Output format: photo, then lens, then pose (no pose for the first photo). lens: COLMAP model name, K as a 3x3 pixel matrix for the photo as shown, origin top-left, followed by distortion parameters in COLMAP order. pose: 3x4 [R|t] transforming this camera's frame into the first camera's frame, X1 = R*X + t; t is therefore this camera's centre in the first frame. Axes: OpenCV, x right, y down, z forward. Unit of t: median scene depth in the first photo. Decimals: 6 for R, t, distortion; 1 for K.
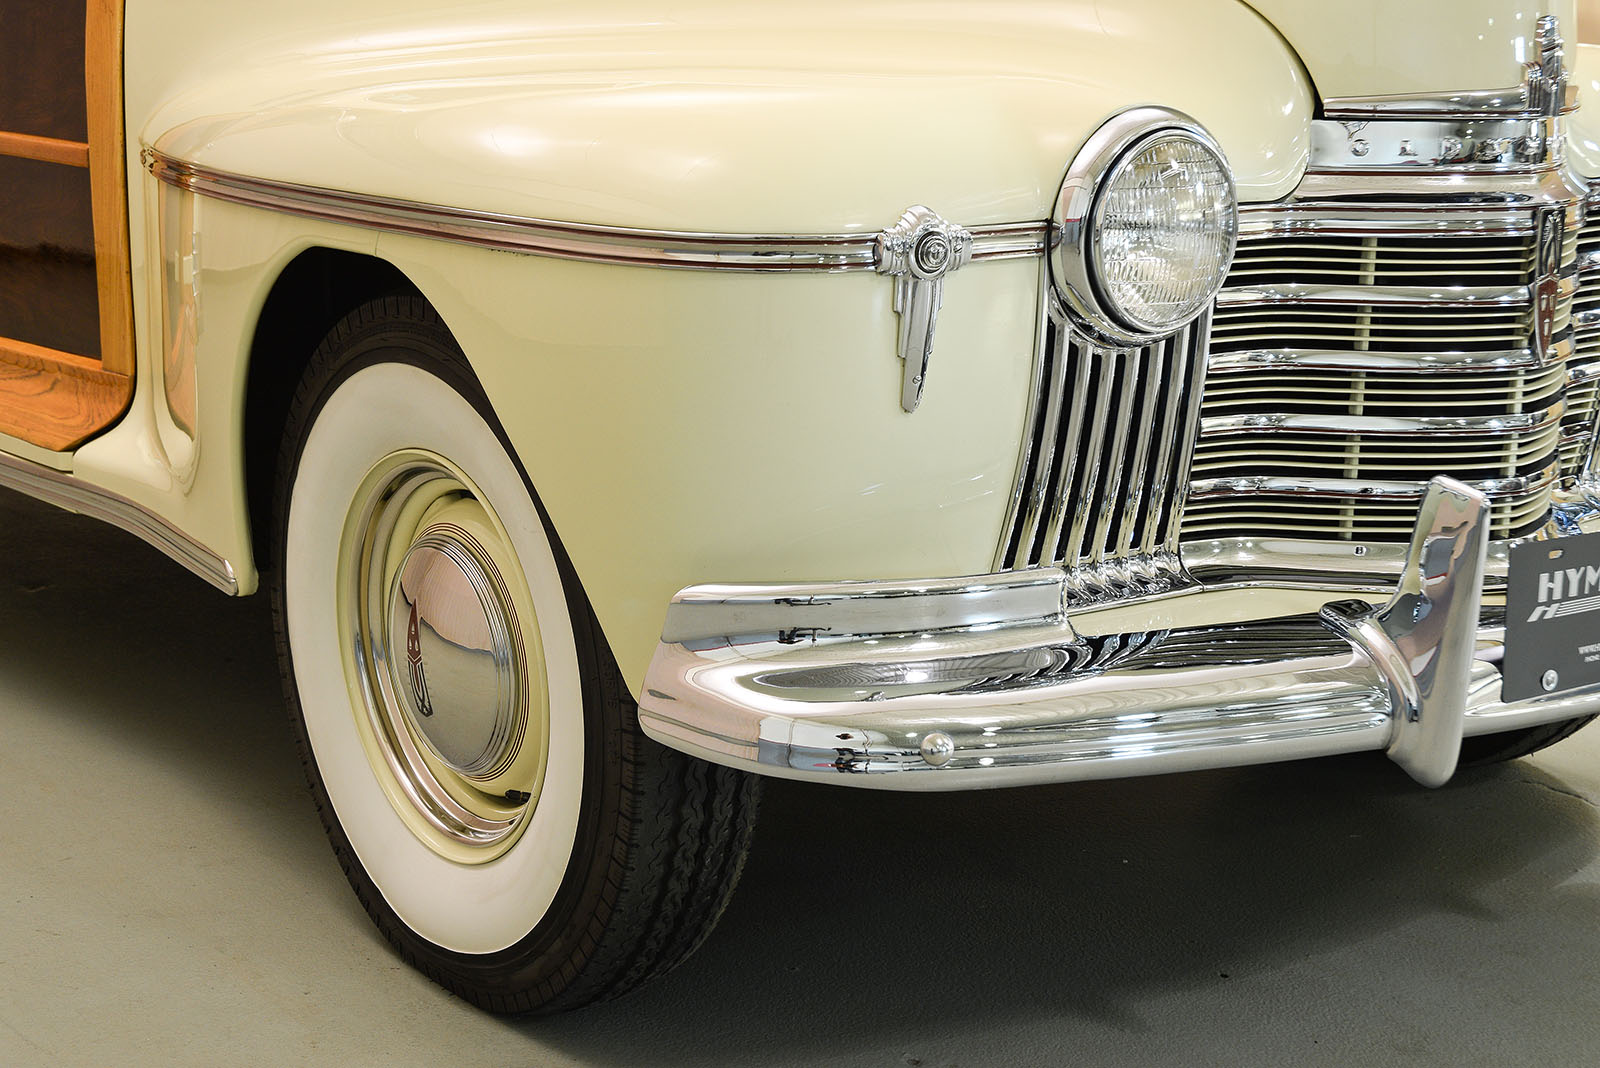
lens RADIAL K [[2586.1, 0, 800.0], [0, 2586.1, 534.0], [0, 0, 1]] dist [0.068079, 0.055934]
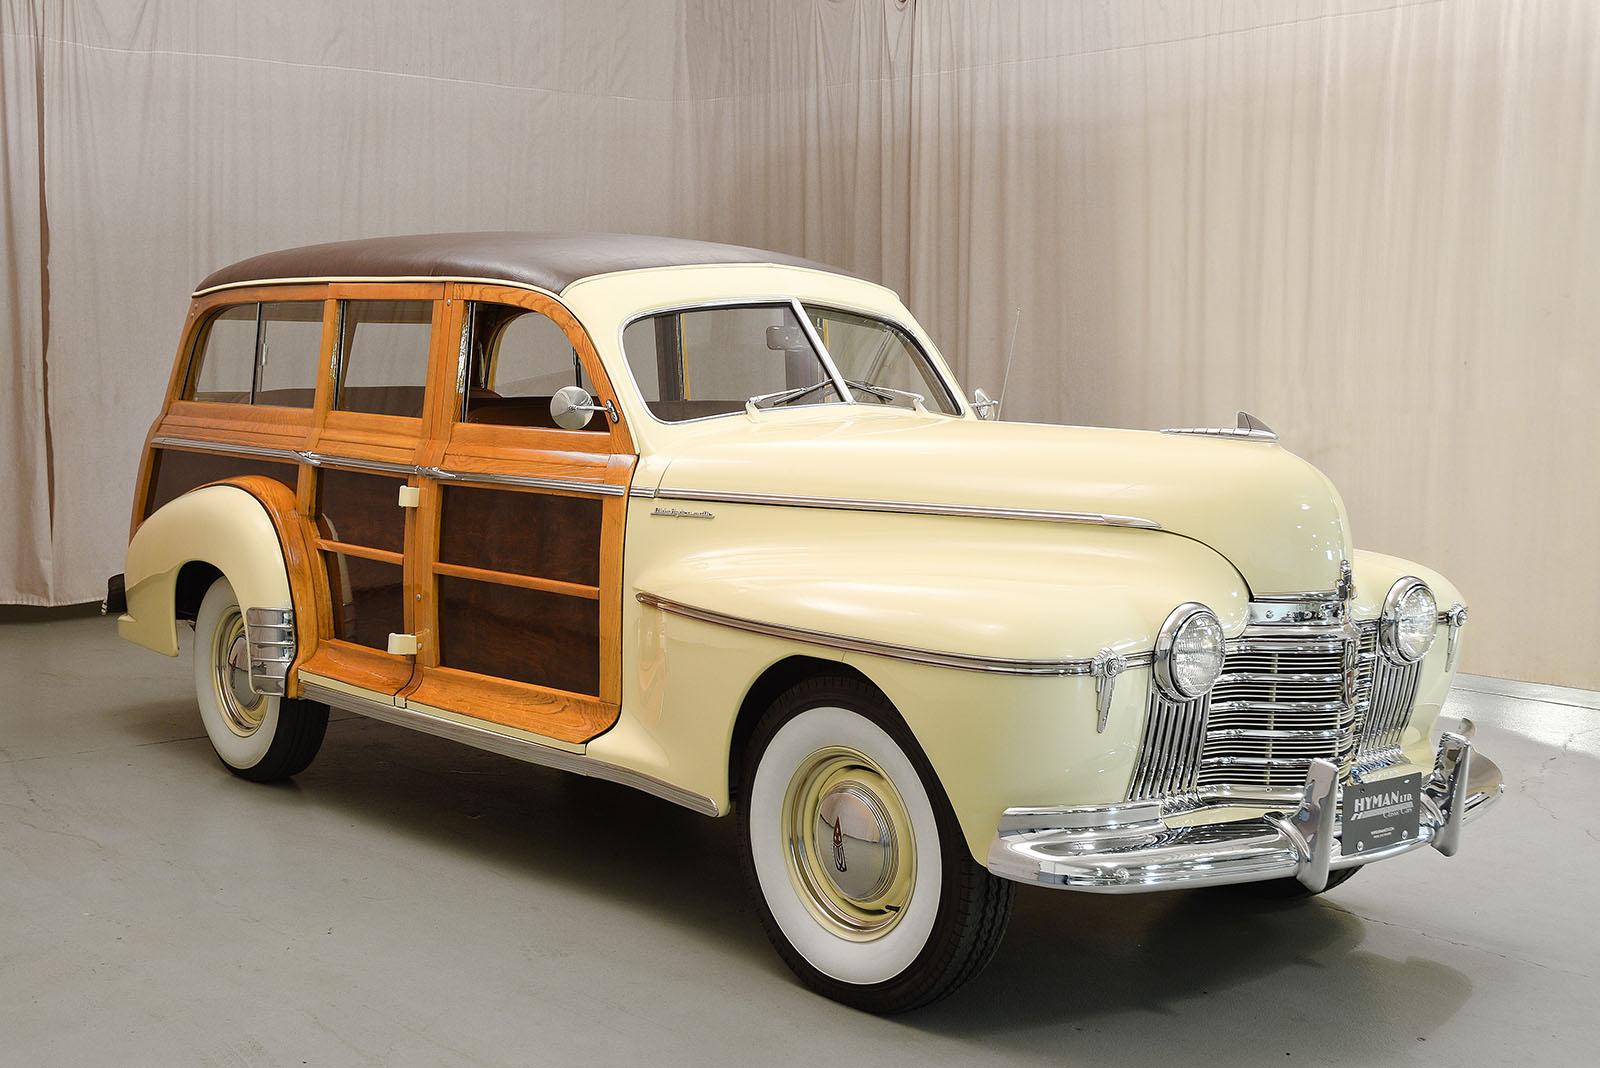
lens RADIAL K [[1995.9, 0, 840.4], [0, 1995.9, 534.7], [0, 0, 1]] dist [0.035403, 0.041928]
pose [[0.995600, 0.002439, 0.093675, -0.332067], [0.008942, 0.992626, -0.120888, -0.007195], [-0.093279, 0.121194, 0.988236, -0.733765]]
